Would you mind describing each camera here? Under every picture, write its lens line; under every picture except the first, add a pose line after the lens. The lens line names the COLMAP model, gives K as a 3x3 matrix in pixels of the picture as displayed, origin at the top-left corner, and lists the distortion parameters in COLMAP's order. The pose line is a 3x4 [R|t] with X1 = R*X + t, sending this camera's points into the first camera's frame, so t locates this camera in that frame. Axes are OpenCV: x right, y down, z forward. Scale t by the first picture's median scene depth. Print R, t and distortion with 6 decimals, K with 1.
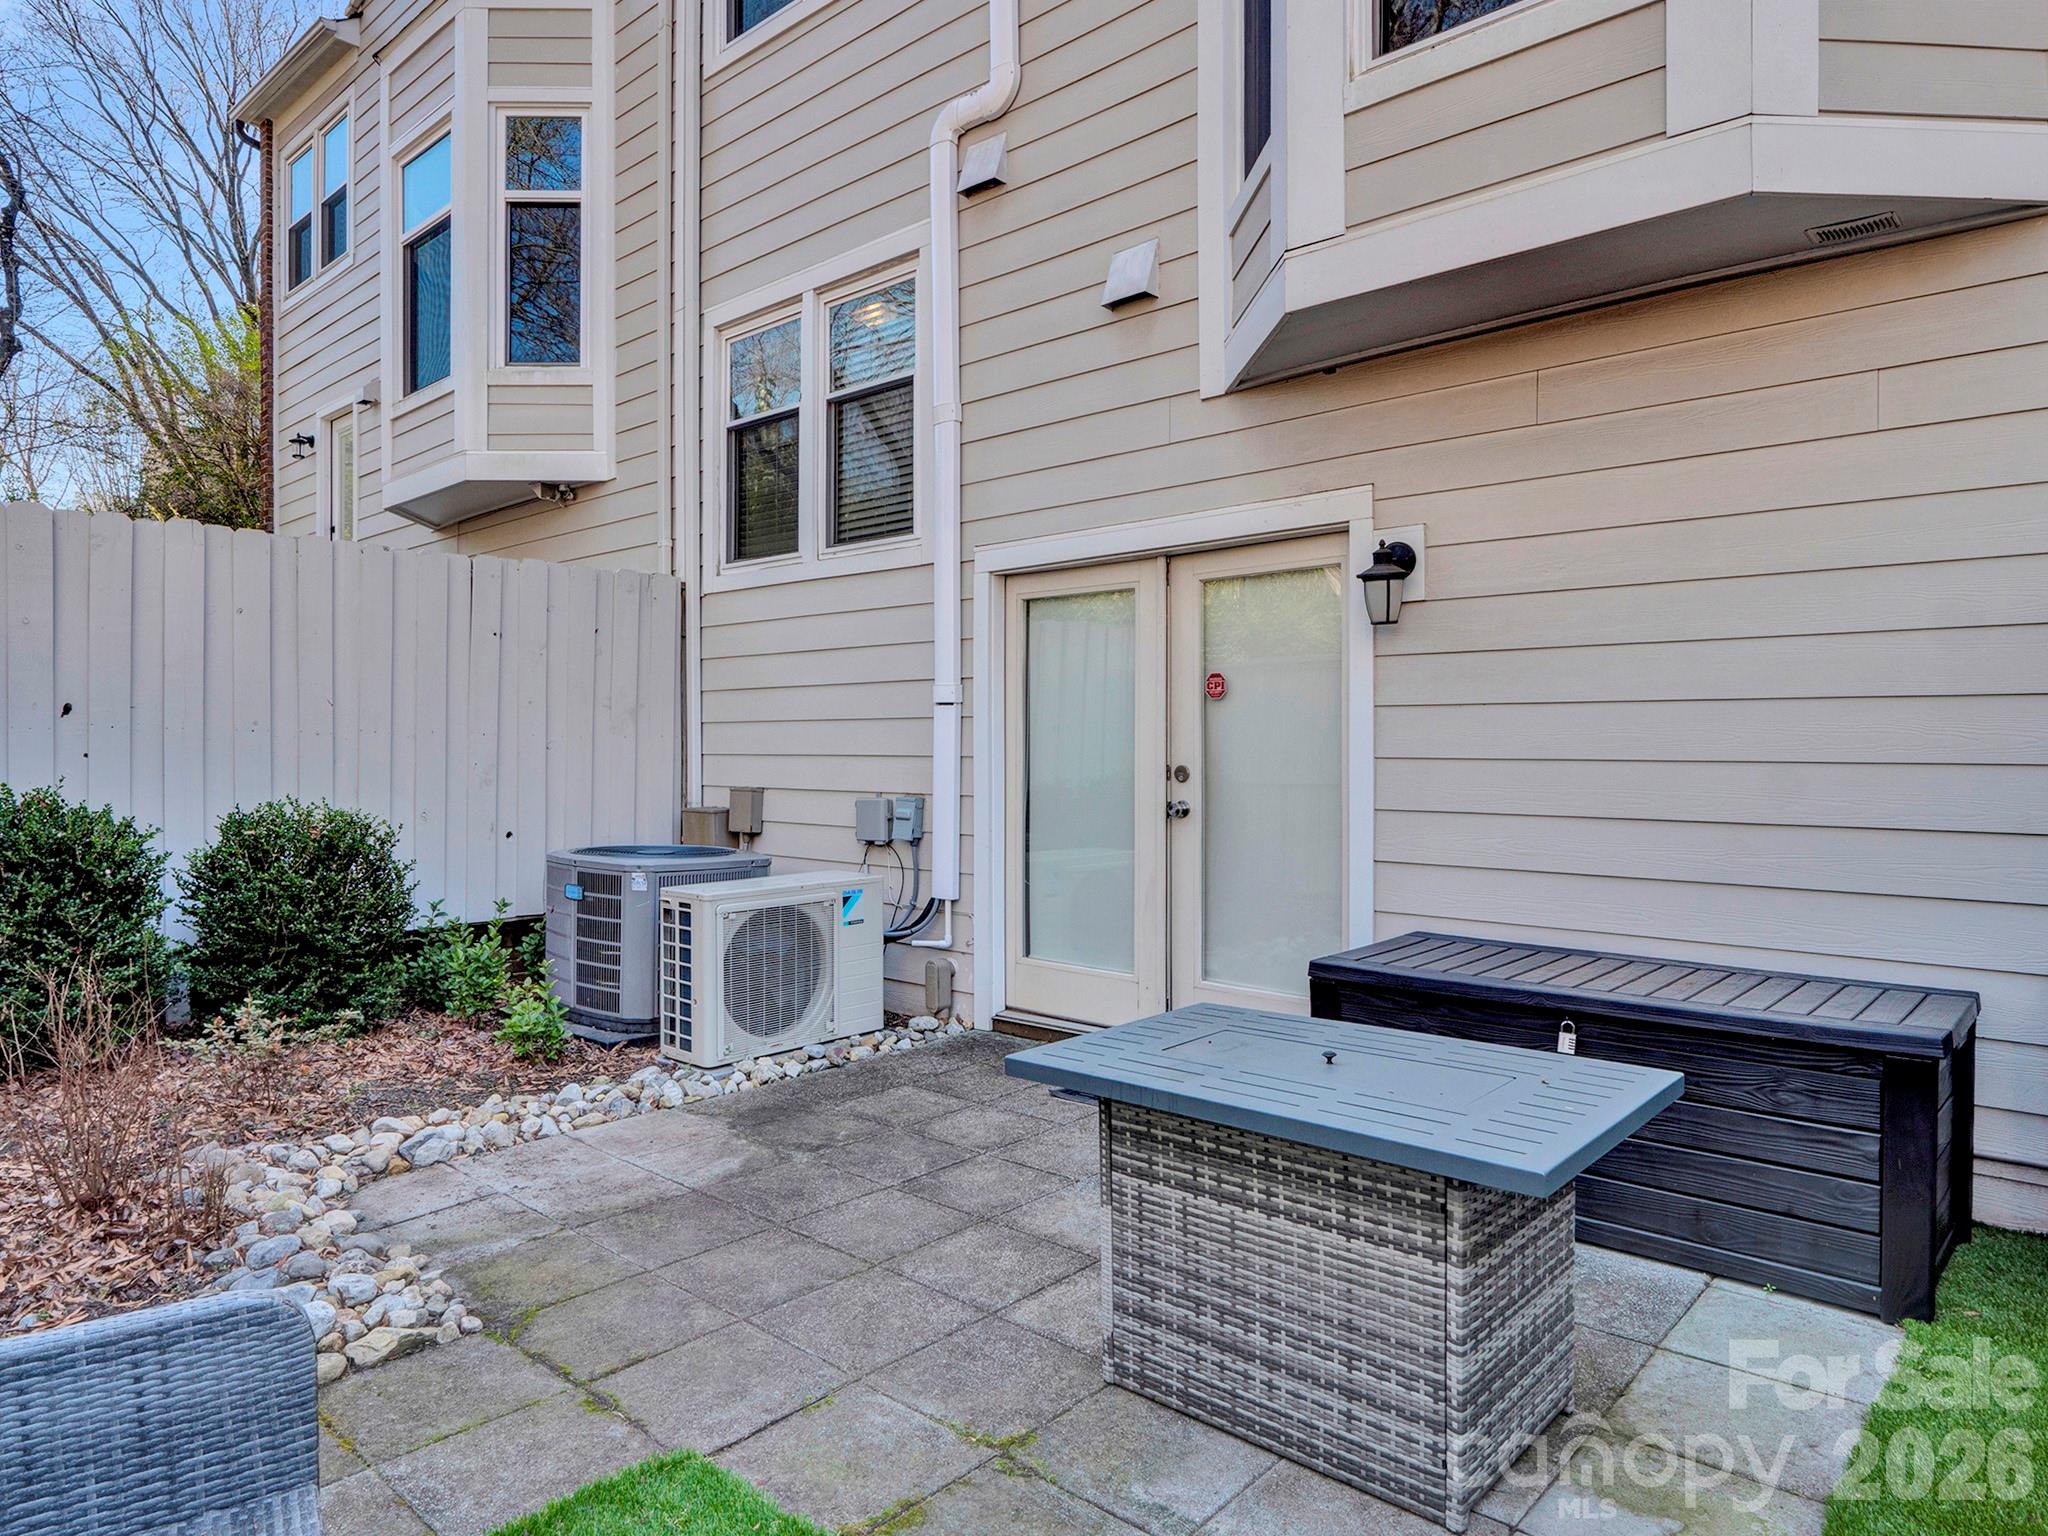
lens RADIAL K [[1280.6, 0, 1021.0], [0, 1280.6, 749.6], [0, 0, 1]] dist [-0.006463, -0.007169]
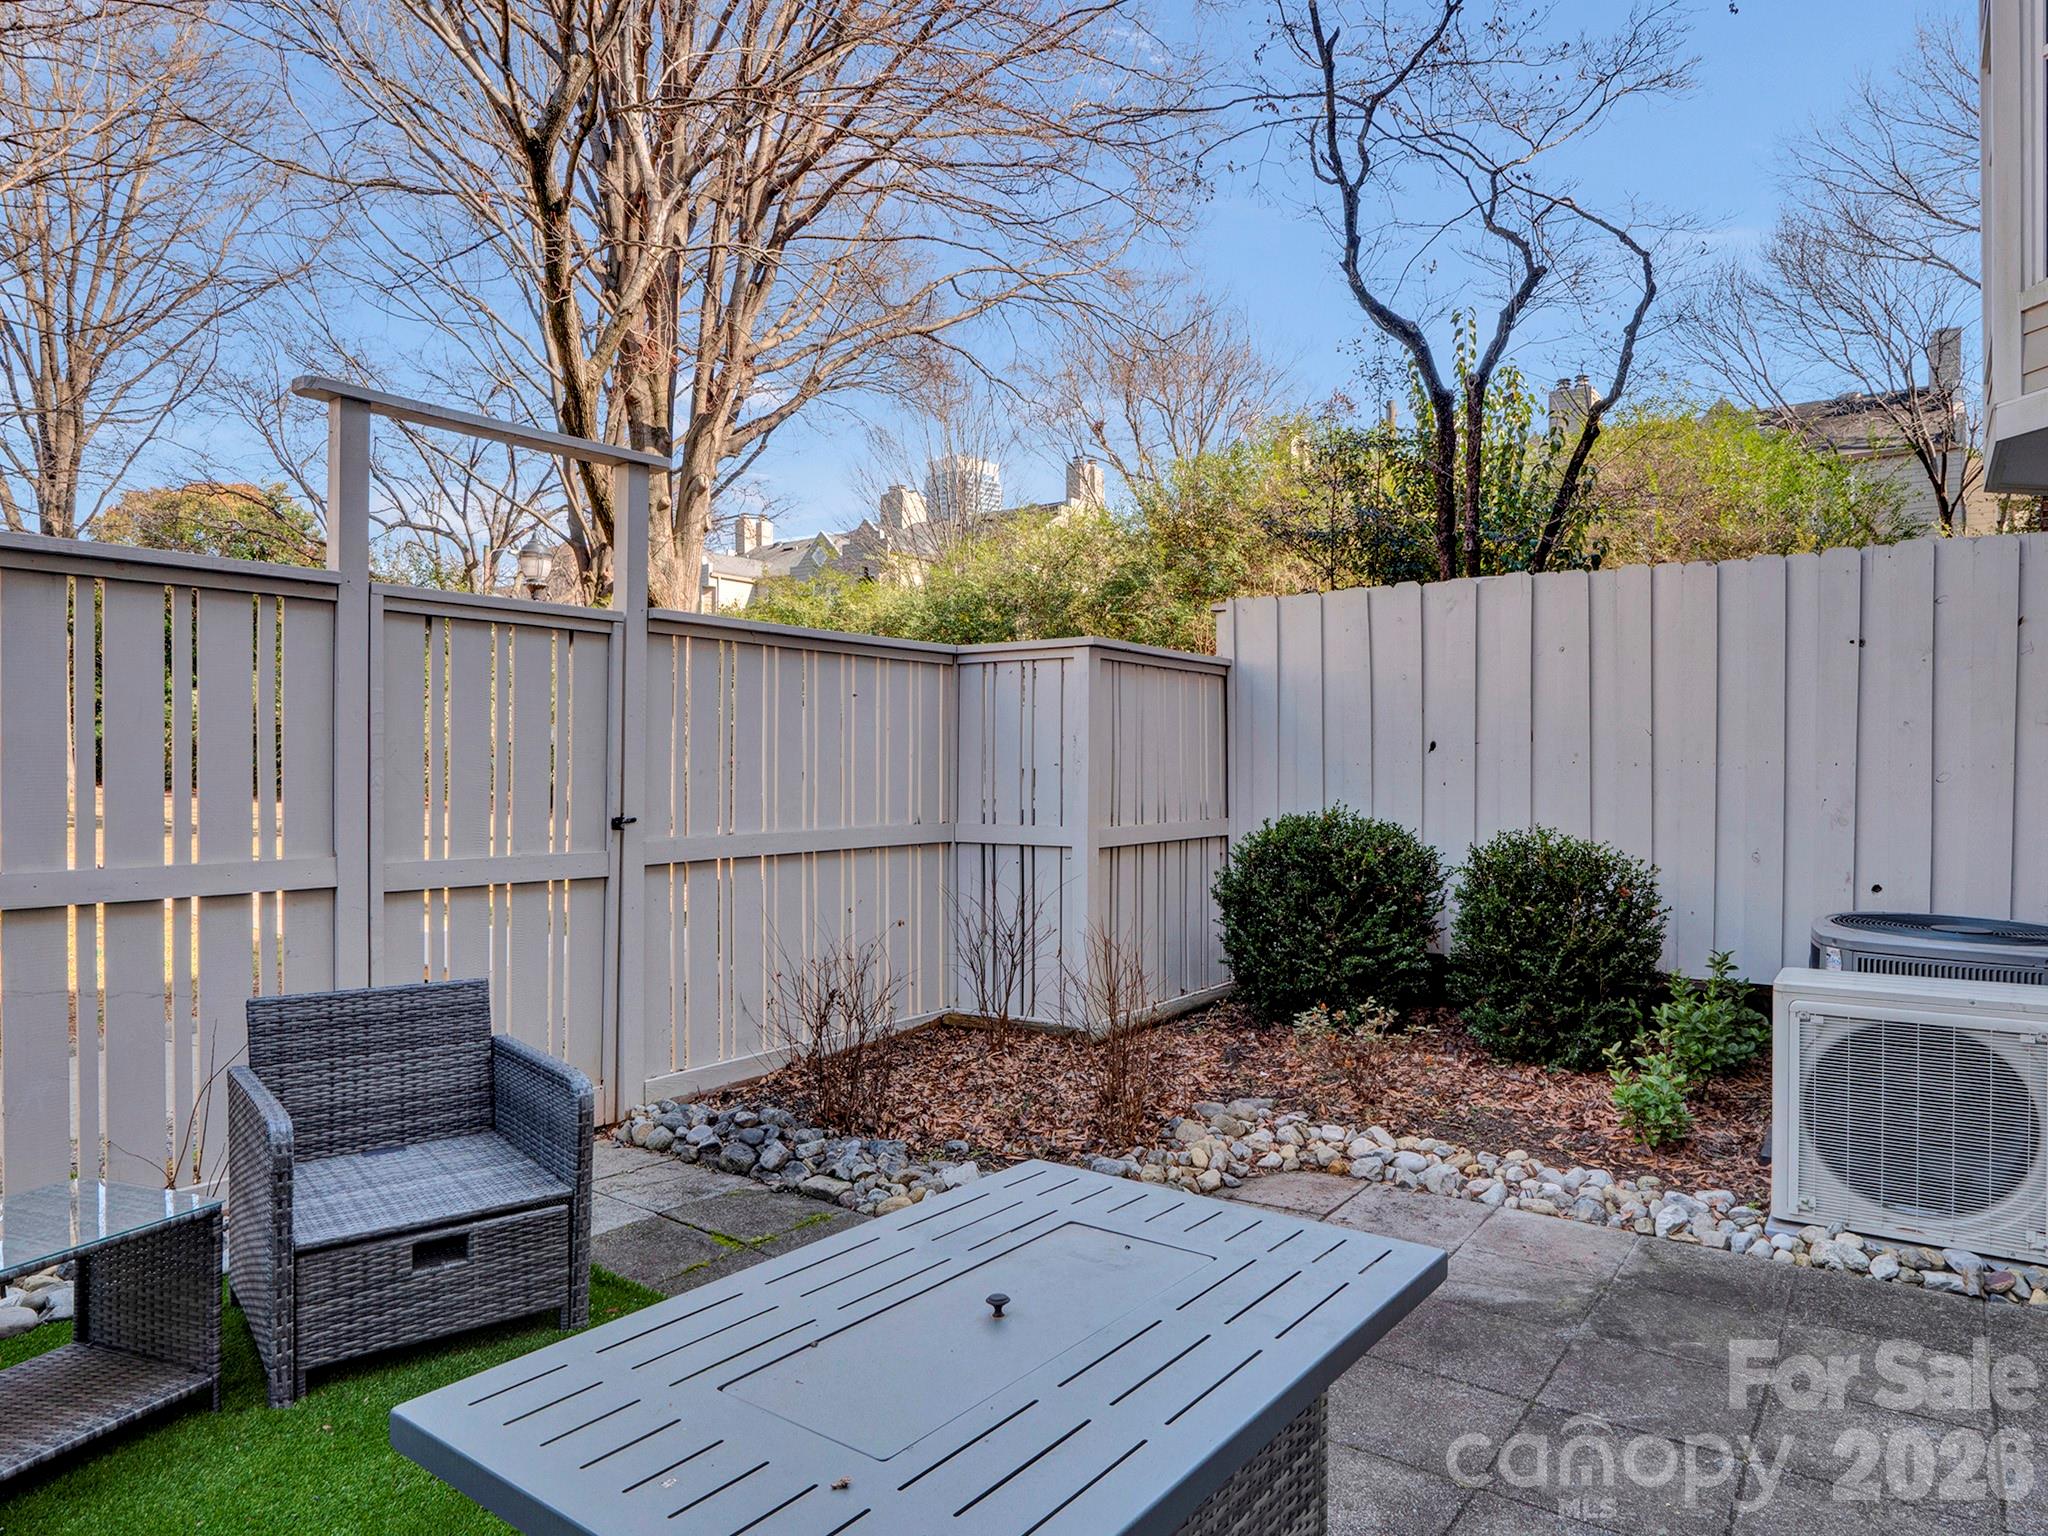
lens RADIAL K [[1280.6, 0, 1029.5], [0, 1280.6, 777.8], [0, 0, 1]] dist [-0.006463, -0.007169]
pose [[0.095667, 0.004650, -0.995403, 0.562904], [-0.005306, 0.999977, 0.004162, -0.005756], [0.995399, 0.004883, 0.095689, 0.640681]]
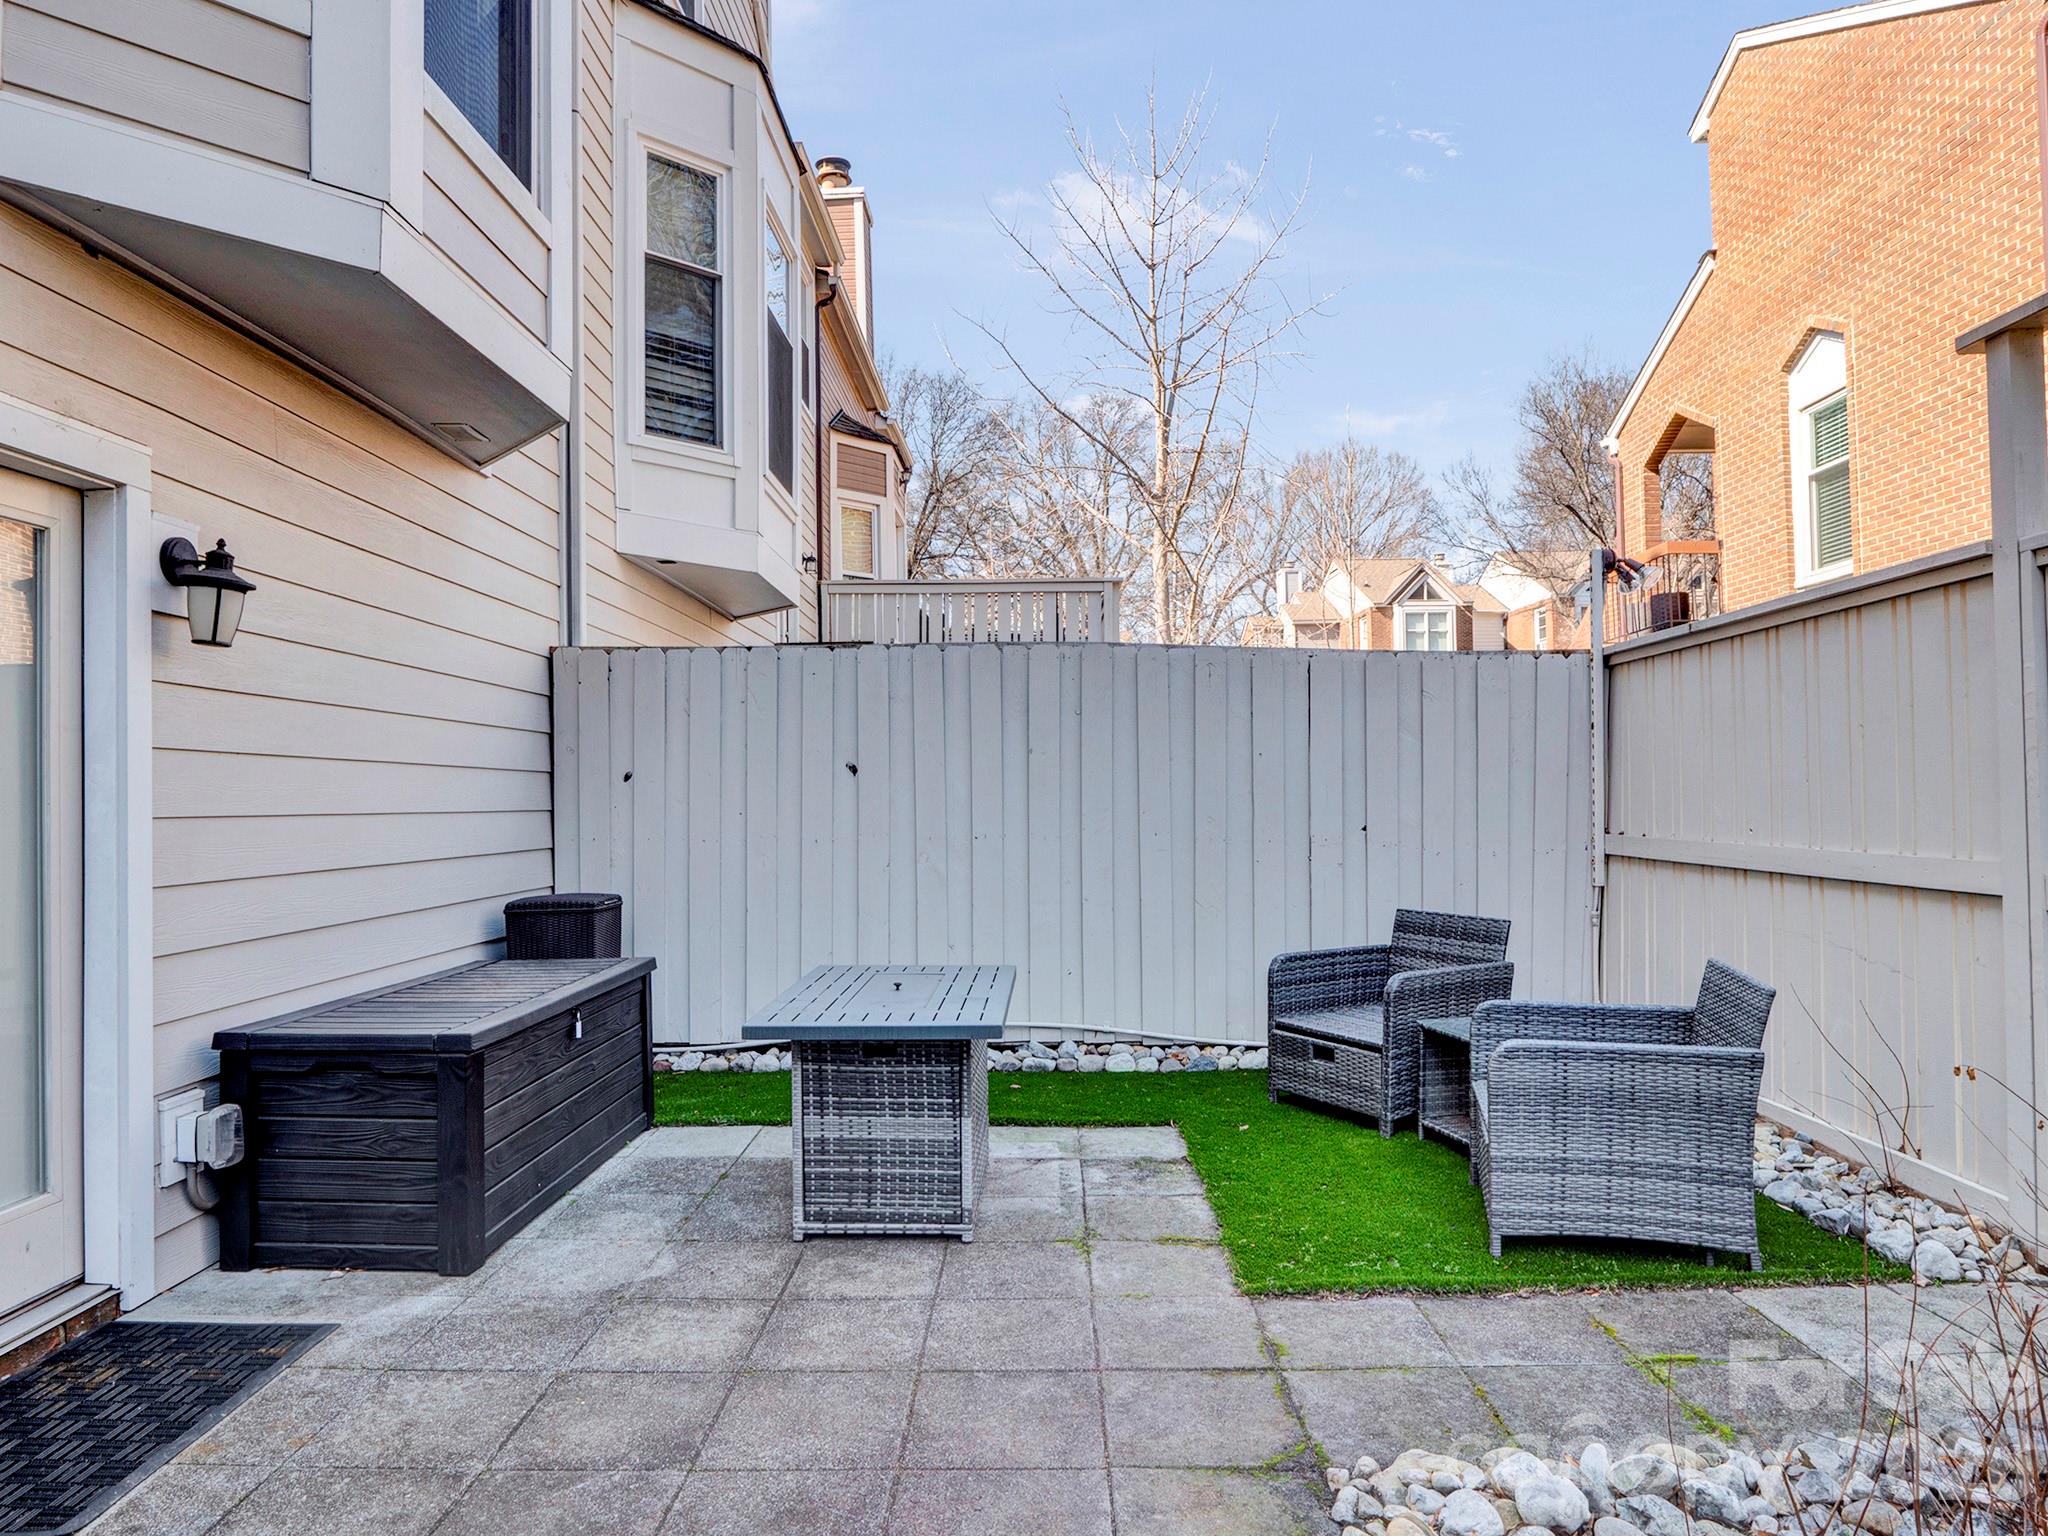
lens RADIAL K [[1280.6, 0, 1015.1], [0, 1280.6, 773.5], [0, 0, 1]] dist [-0.006463, -0.007169]
pose [[-0.663177, 0.011992, 0.748367, -0.694504], [0.014642, 0.999888, -0.003048, -0.010142], [-0.748320, 0.008936, -0.663278, 1.282751]]
